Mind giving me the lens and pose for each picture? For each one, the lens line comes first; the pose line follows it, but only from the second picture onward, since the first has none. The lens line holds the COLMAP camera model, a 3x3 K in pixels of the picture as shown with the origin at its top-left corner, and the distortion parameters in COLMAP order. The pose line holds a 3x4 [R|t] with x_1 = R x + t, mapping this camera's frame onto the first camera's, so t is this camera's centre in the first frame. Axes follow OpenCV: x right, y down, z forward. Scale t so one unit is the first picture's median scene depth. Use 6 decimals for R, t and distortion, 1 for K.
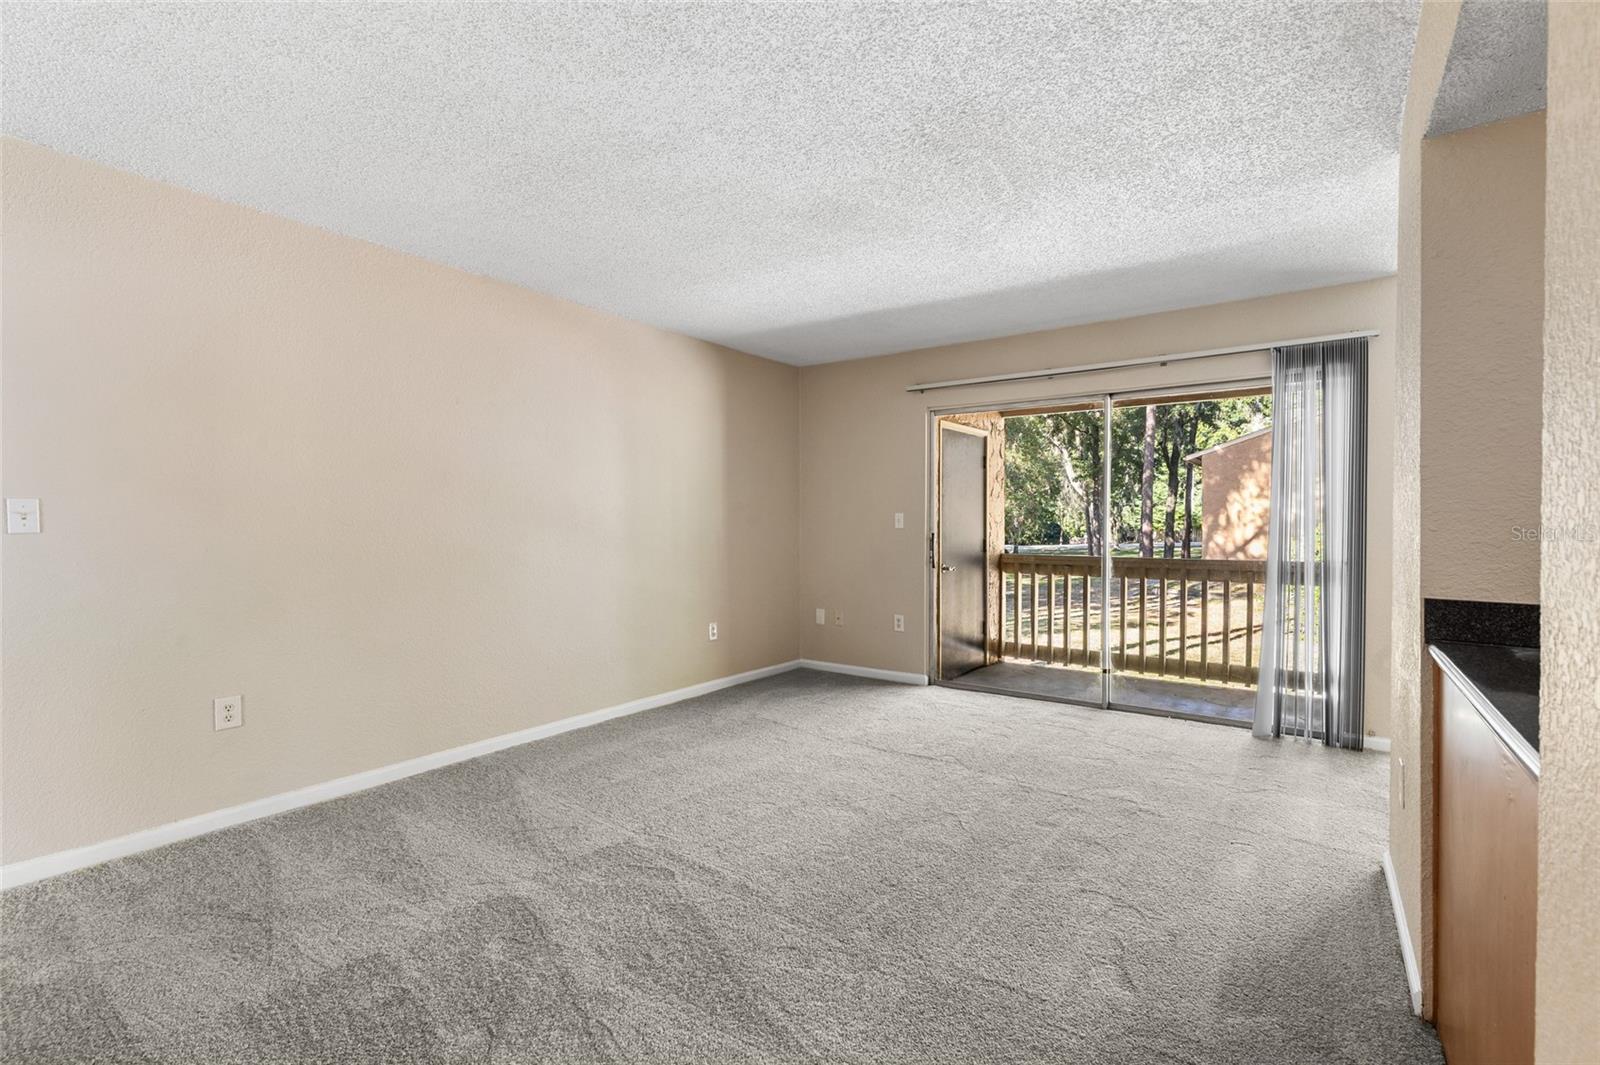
lens RADIAL K [[716.7, 0, 802.8], [0, 716.7, 525.9], [0, 0, 1]] dist [0.000634, 0.000057]
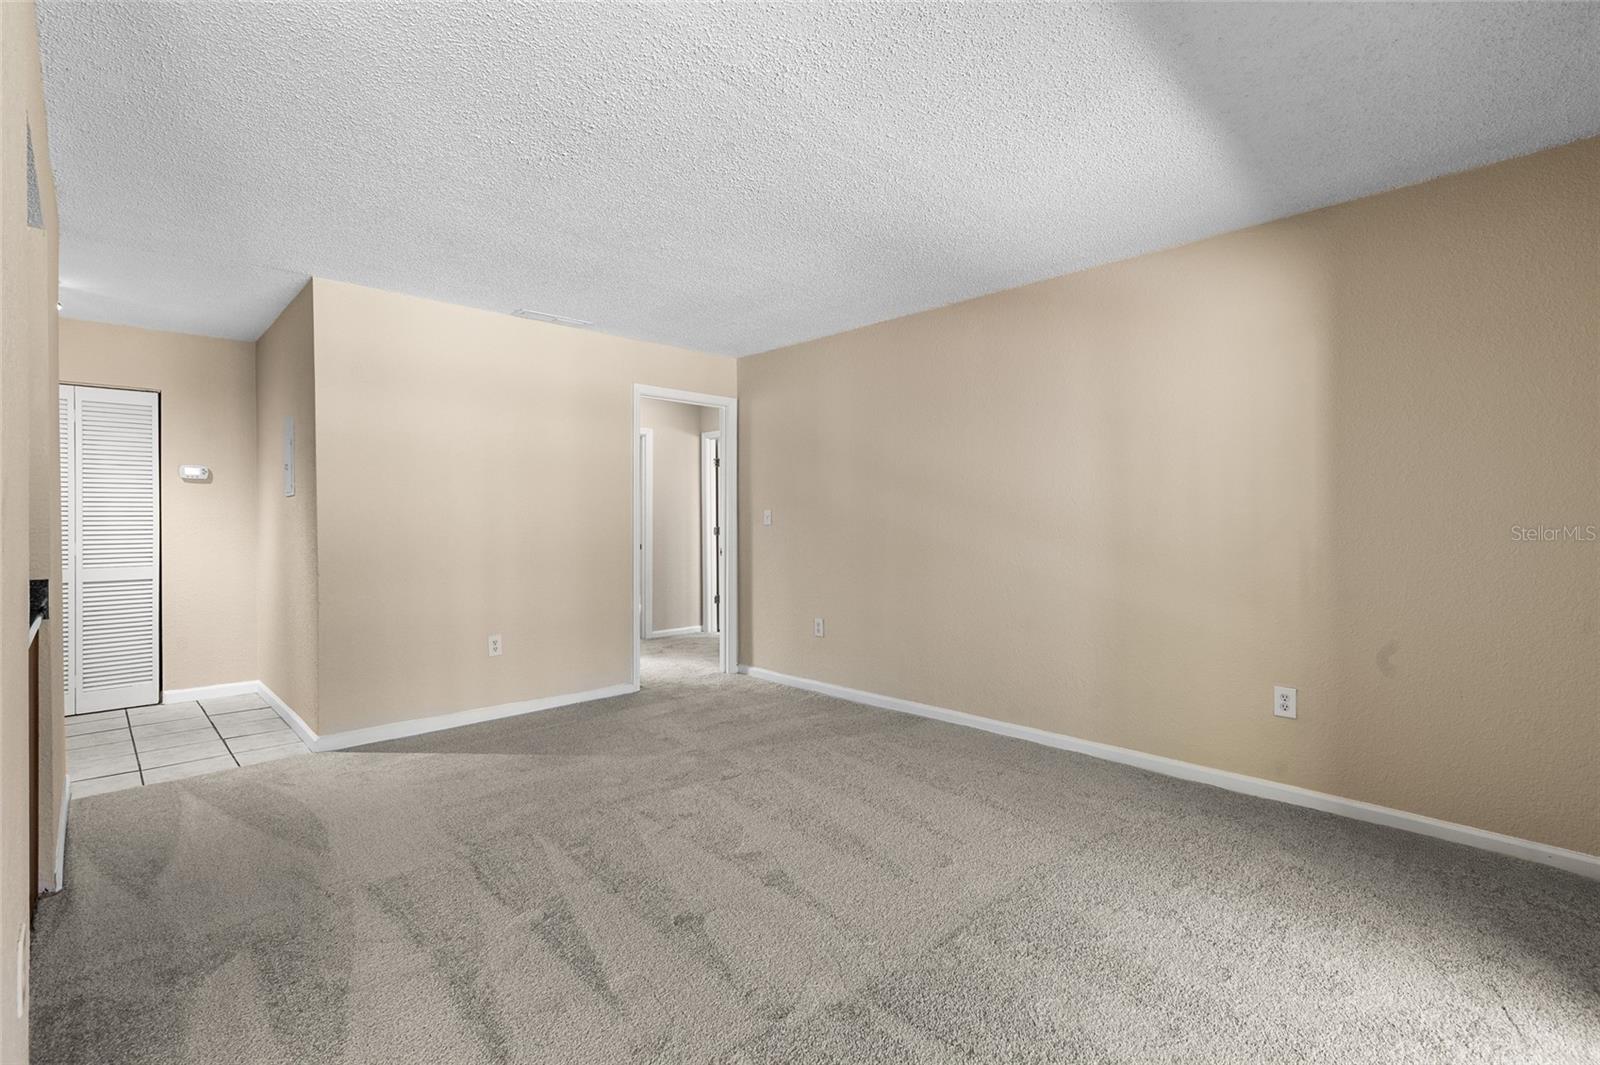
lens RADIAL K [[716.7, 0, 802.8], [0, 716.7, 525.9], [0, 0, 1]] dist [0.000634, 0.000057]
pose [[-0.177402, 0.005602, -0.984122, 0.523401], [0.002331, 0.999983, 0.005272, -0.002538], [0.984136, -0.001359, -0.177412, 0.700094]]
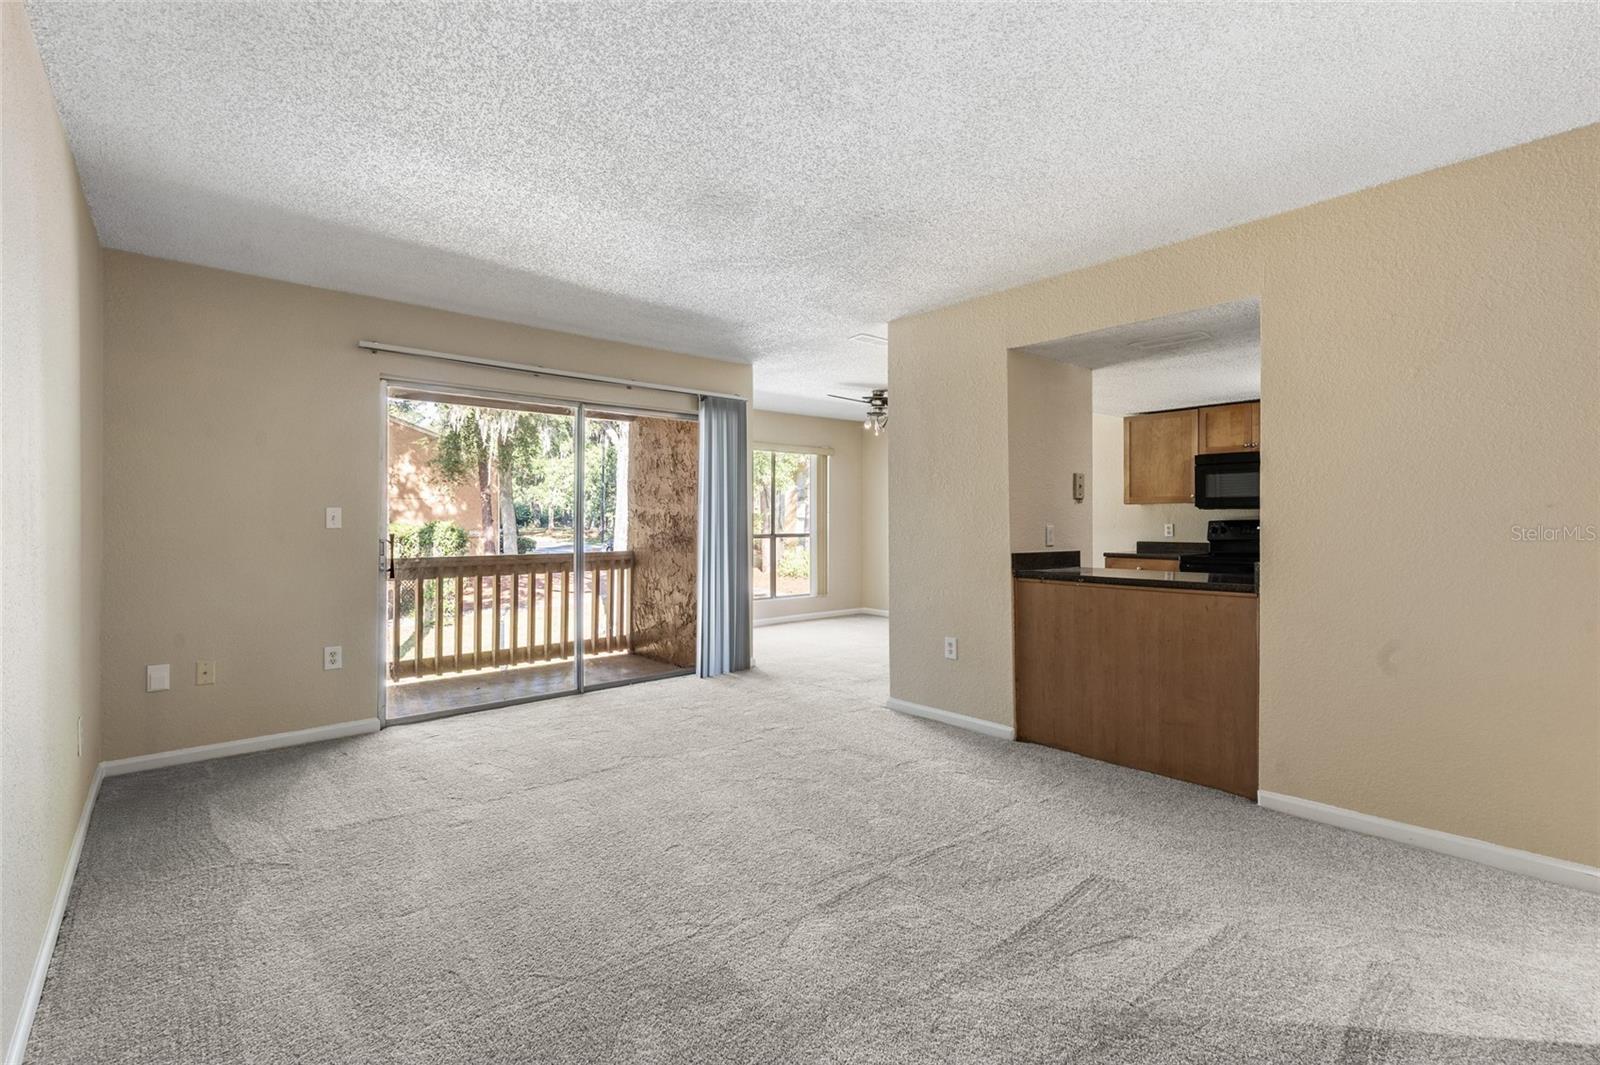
lens RADIAL K [[717.6, 0, 805.0], [0, 717.6, 522.0], [0, 0, 1]] dist [-0.001131, -0.000159]
pose [[0.219818, 0.001306, 0.975540, -0.499342], [0.003938, 0.999990, -0.002227, 0.000241], [-0.975533, 0.004331, 0.219810, 0.385981]]
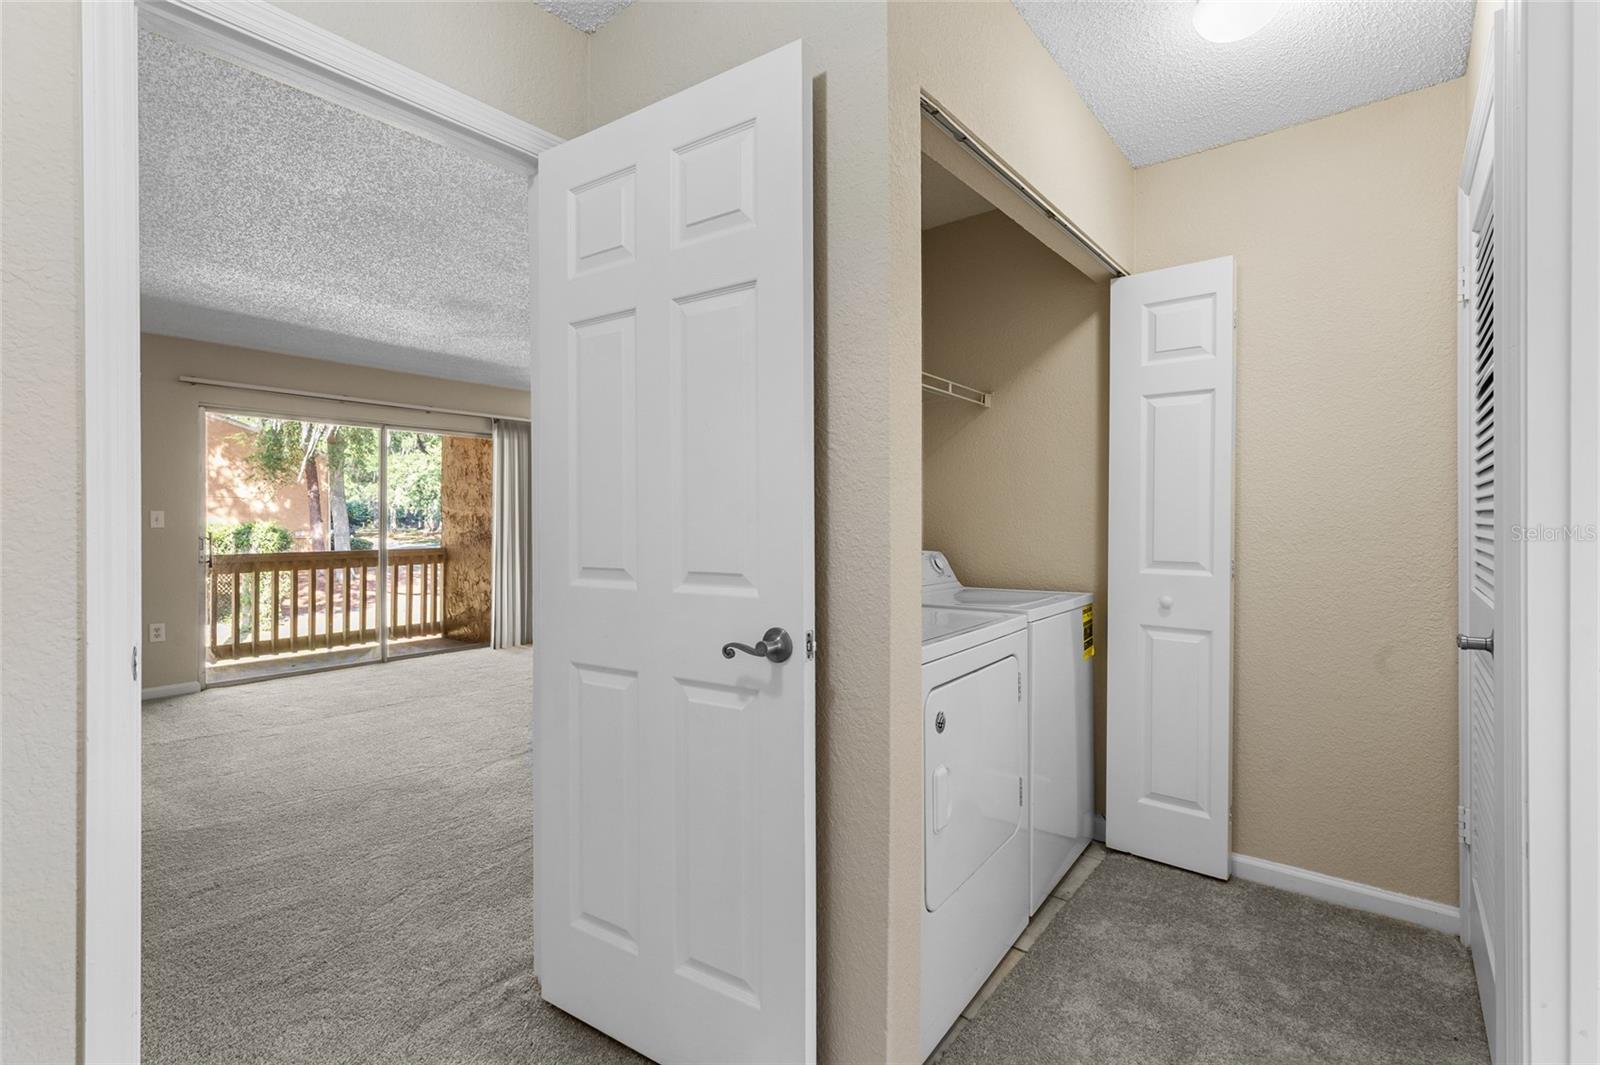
lens RADIAL K [[716.7, 0, 802.8], [0, 716.7, 525.9], [0, 0, 1]] dist [0.000634, 0.000057]
pose [[0.044836, -0.004647, 0.998984, -0.769451], [0.005492, 0.999975, 0.004405, 0.001460], [-0.998979, 0.005289, 0.044860, 0.152637]]
